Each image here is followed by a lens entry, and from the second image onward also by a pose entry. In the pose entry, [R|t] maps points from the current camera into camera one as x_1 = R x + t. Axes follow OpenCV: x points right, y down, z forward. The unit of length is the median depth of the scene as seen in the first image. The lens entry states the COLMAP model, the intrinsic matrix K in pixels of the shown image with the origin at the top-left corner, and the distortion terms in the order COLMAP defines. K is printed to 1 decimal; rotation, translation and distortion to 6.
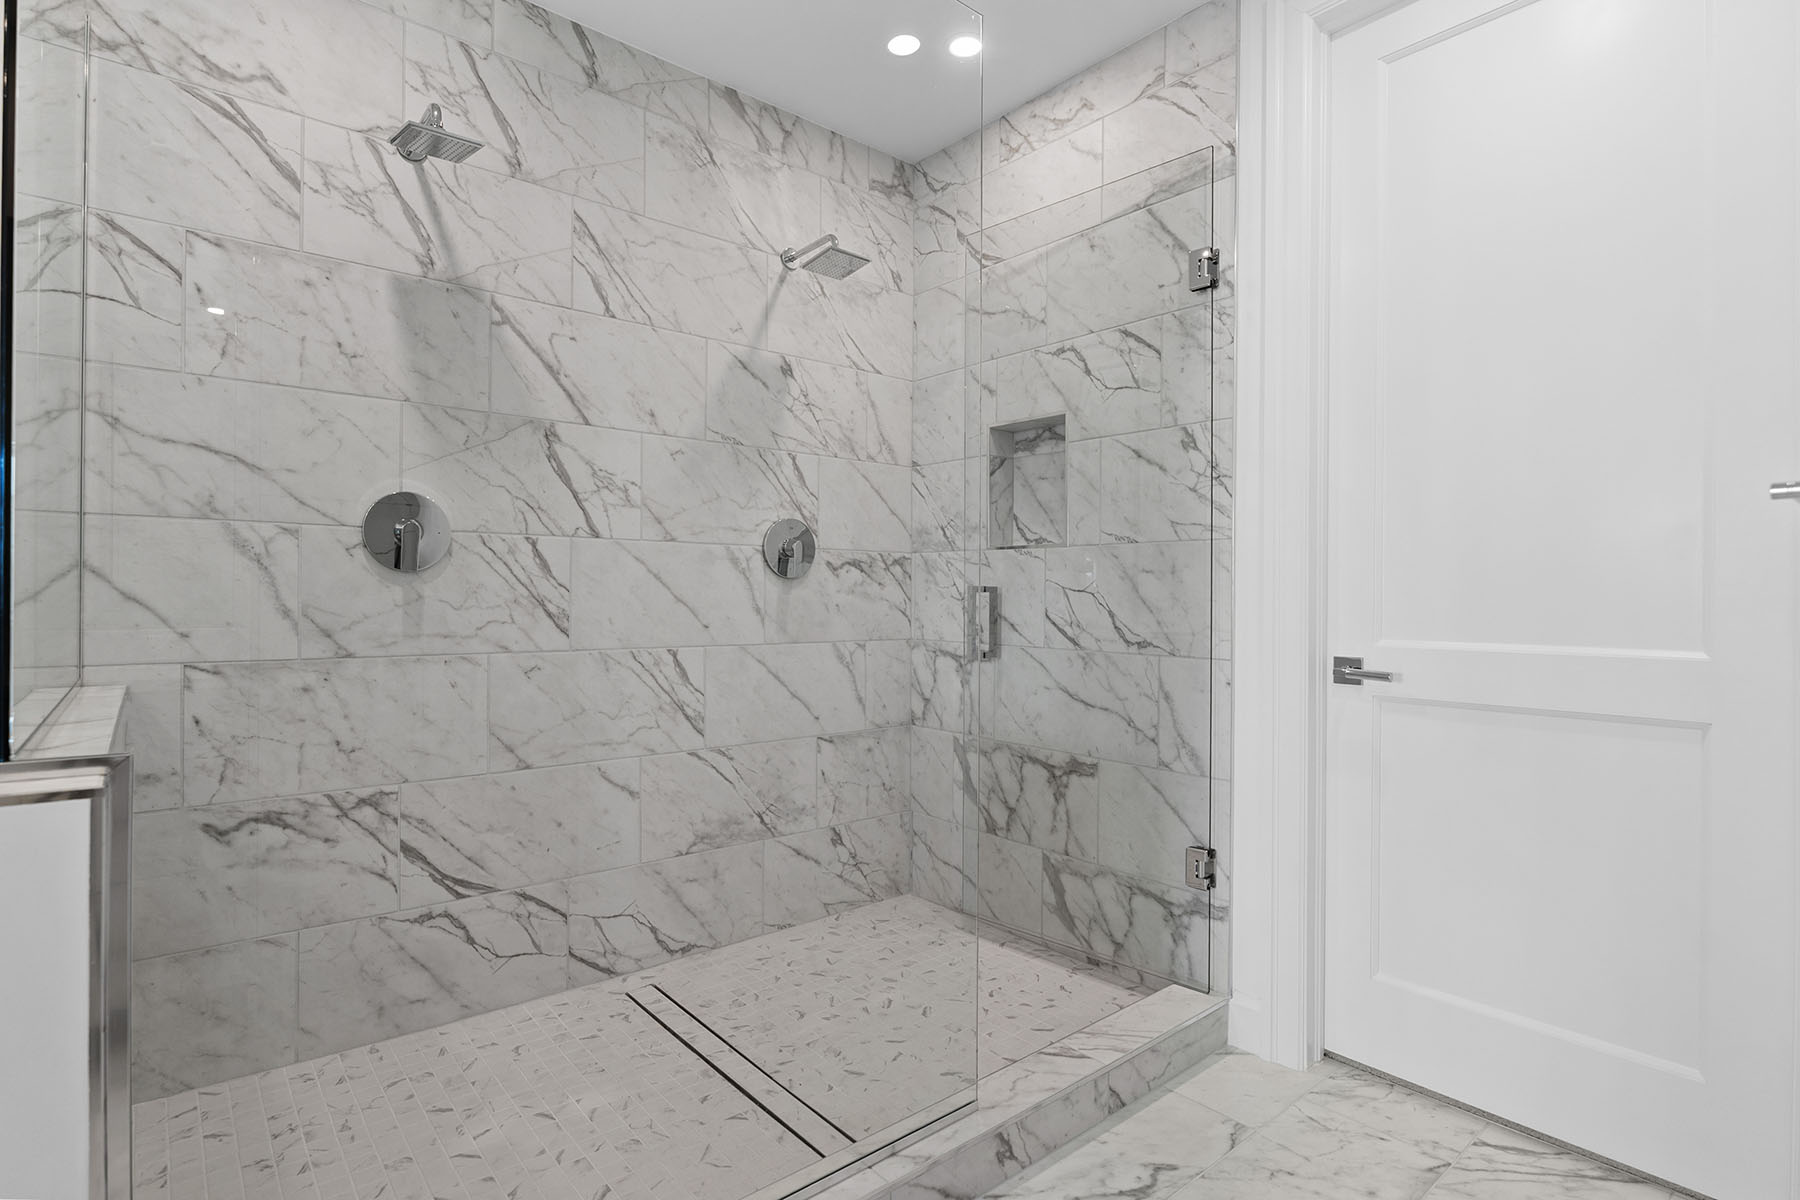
lens RADIAL K [[893.2, 0, 895.2], [0, 893.2, 598.8], [0, 0, 1]] dist [0.000842, 0.000021]
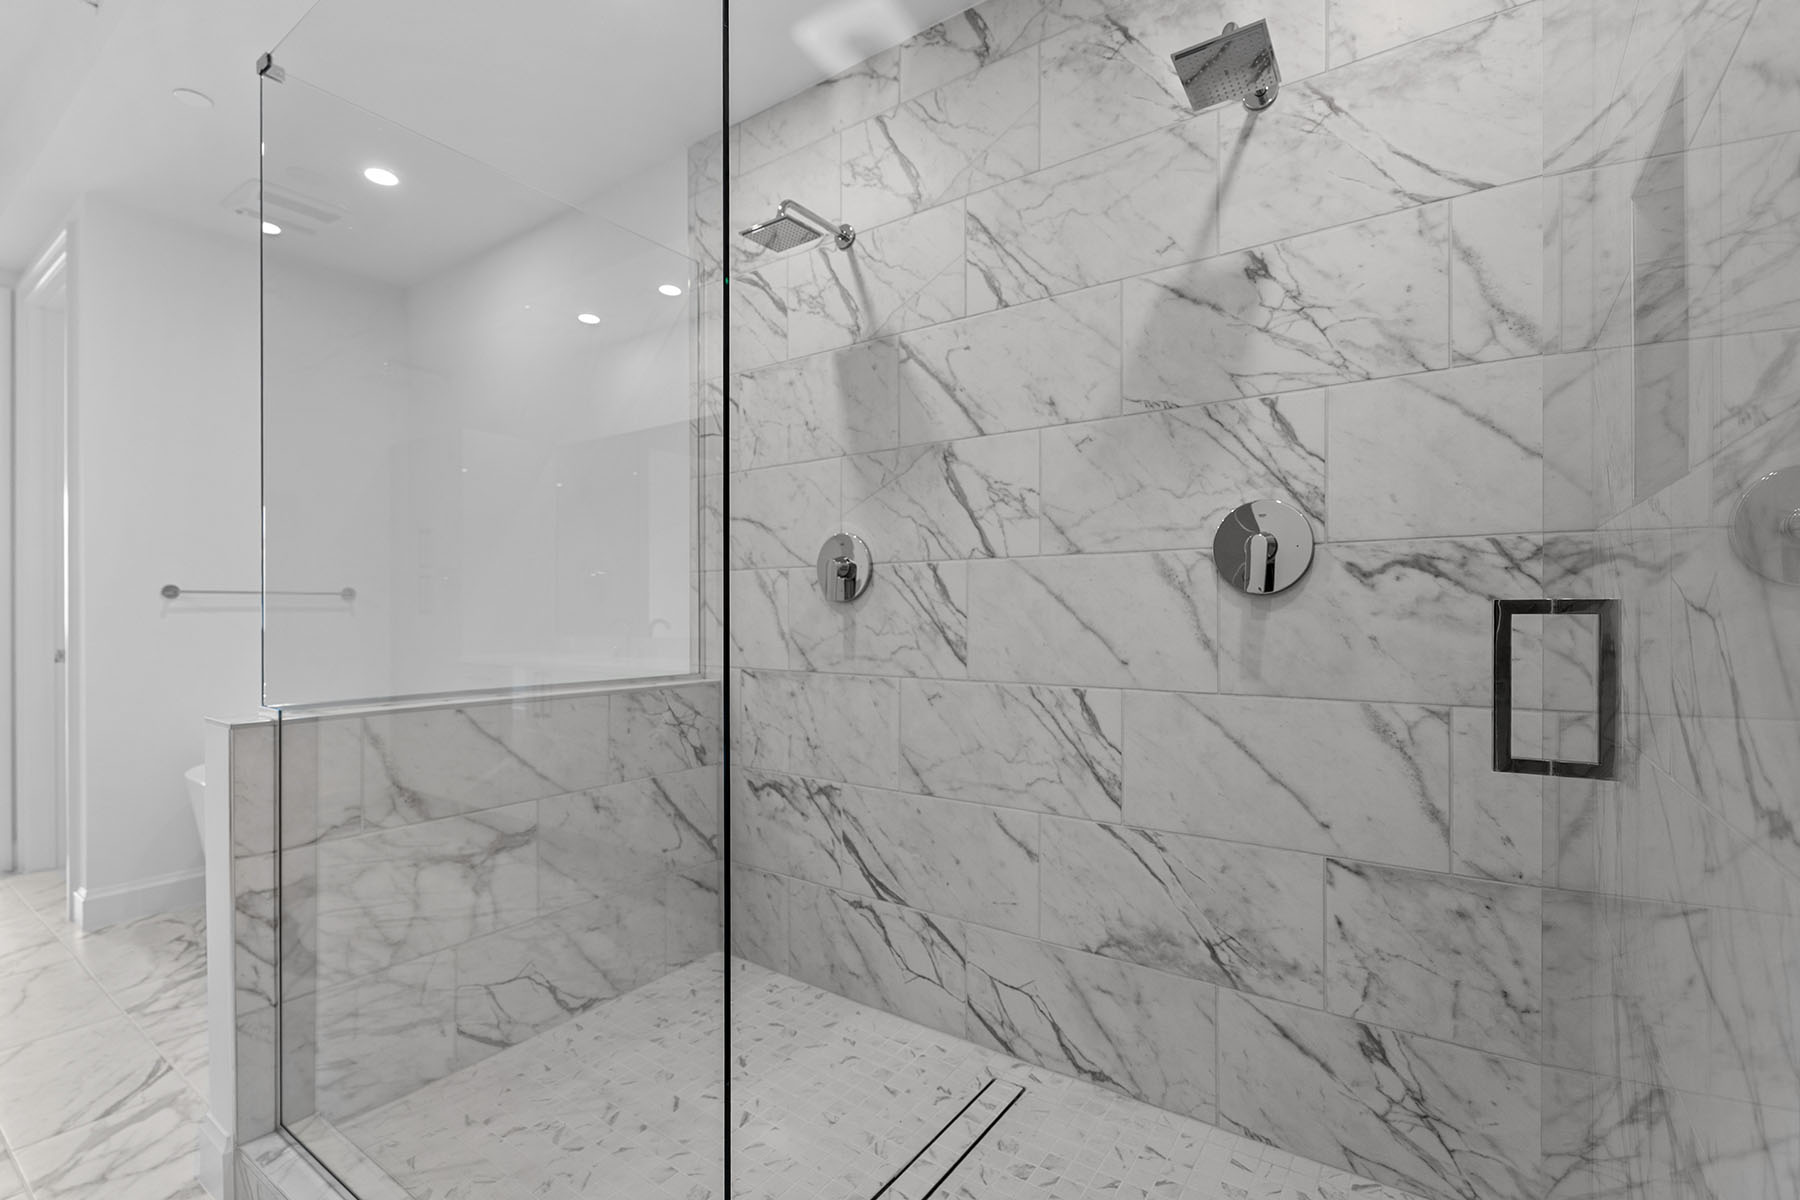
lens RADIAL K [[809.7, 0, 894.7], [0, 809.7, 616.4], [0, 0, 1]] dist [-0.000446, 0.000446]
pose [[0.257842, -0.003158, -0.966182, 0.442476], [0.002342, 0.999994, -0.002644, -0.007444], [0.966184, -0.001582, 0.257848, 0.710921]]
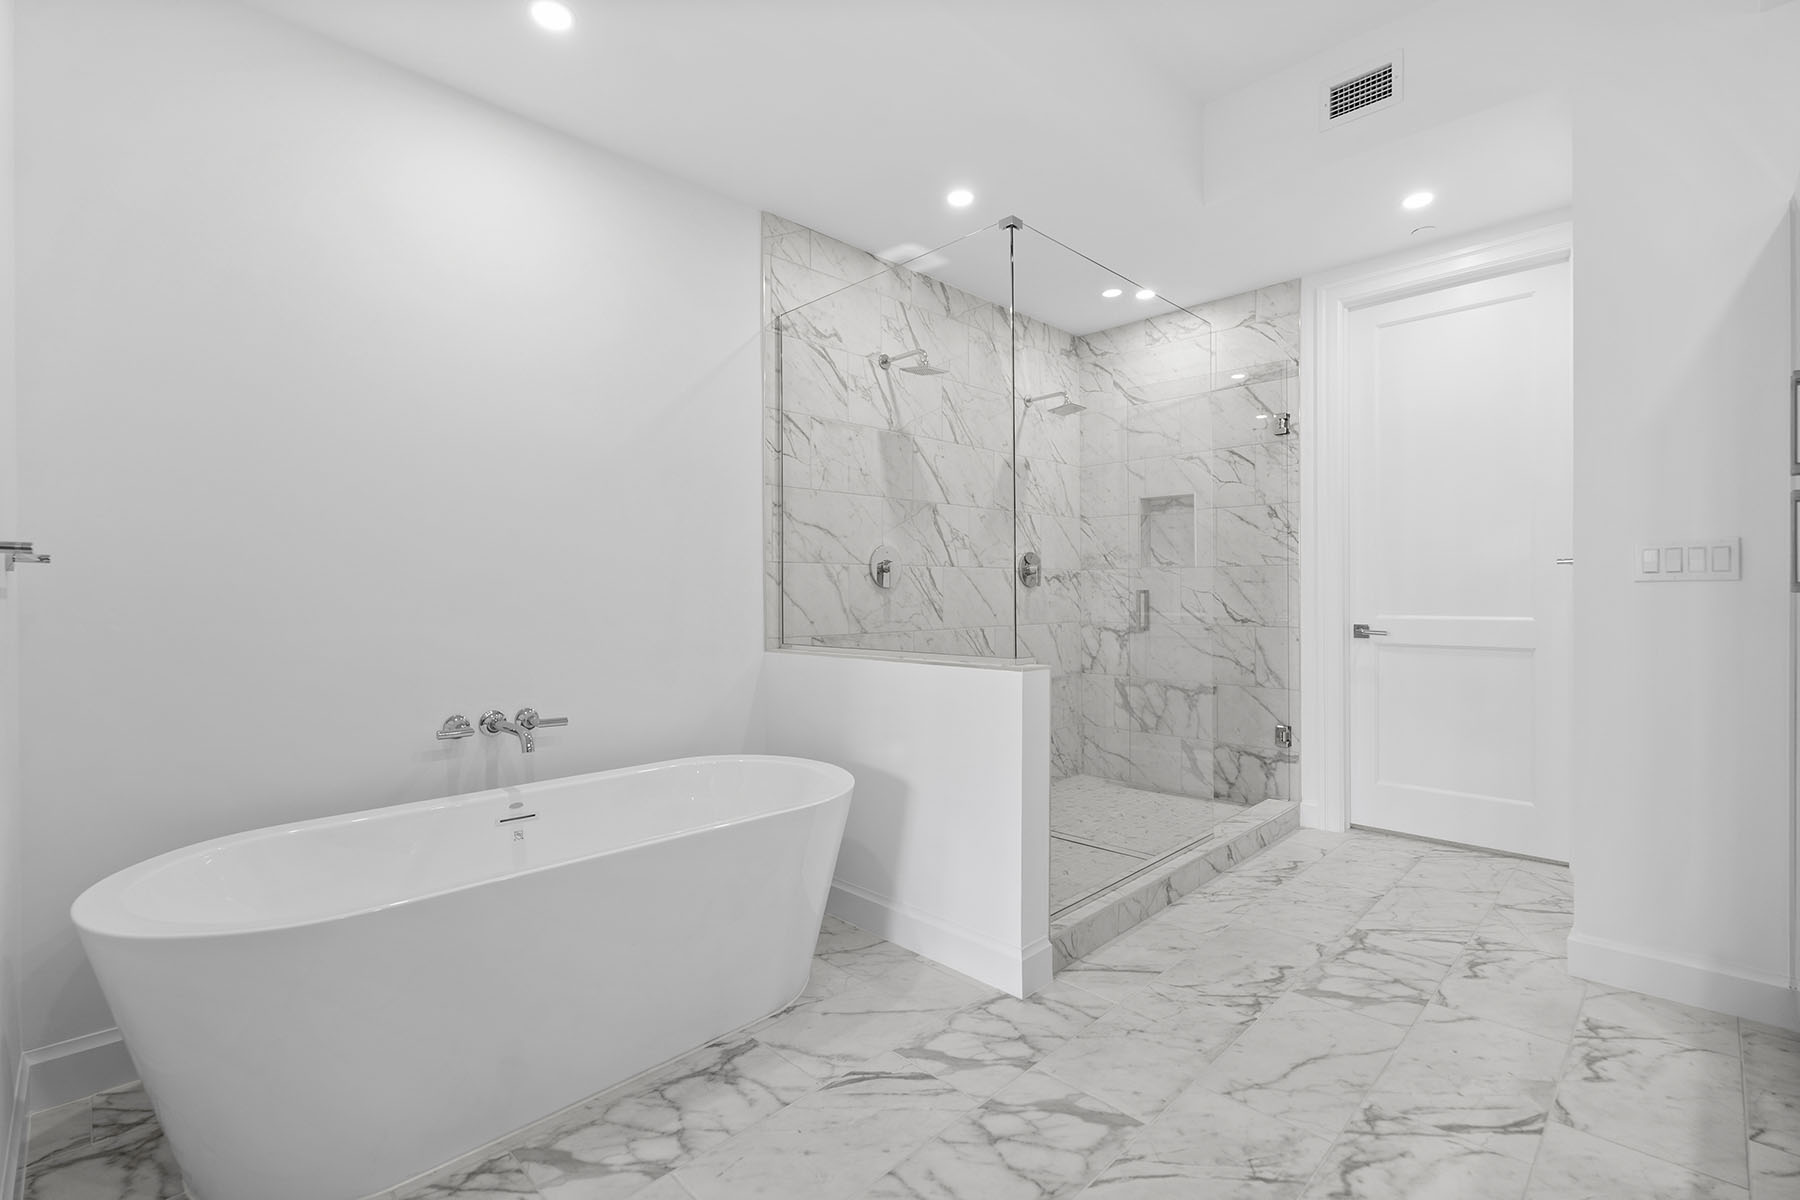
lens RADIAL K [[802.0, 0, 901.7], [0, 802.0, 598.6], [0, 0, 1]] dist [0.008899, -0.004169]
pose [[0.996228, -0.014206, 0.085598, -0.590992], [0.013739, 0.999887, 0.006038, -0.015439], [-0.085674, -0.004840, 0.996311, -0.618379]]
